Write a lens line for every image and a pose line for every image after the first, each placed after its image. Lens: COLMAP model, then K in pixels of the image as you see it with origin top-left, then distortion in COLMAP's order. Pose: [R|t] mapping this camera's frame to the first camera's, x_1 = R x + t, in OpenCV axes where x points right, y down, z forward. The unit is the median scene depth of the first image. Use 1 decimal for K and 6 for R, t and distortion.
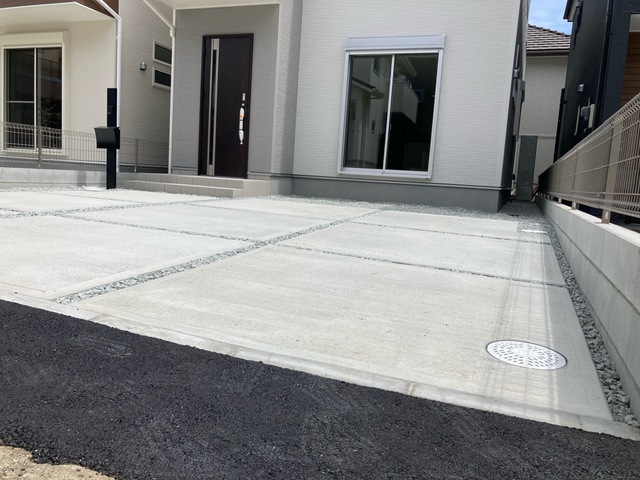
lens RADIAL K [[519.9, 0, 304.6], [0, 519.9, 244.4], [0, 0, 1]] dist [0.016584, -0.014316]
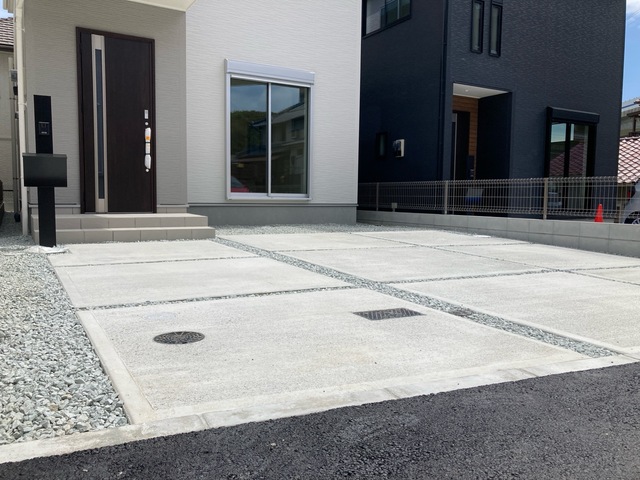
lens RADIAL K [[519.9, 0, 311.2], [0, 519.9, 241.1], [0, 0, 1]] dist [0.016584, -0.014316]
pose [[0.624505, -0.124281, 0.771069, -0.610568], [0.132625, 0.989795, 0.052120, -0.094413], [-0.769678, 0.069714, 0.634615, 0.296083]]
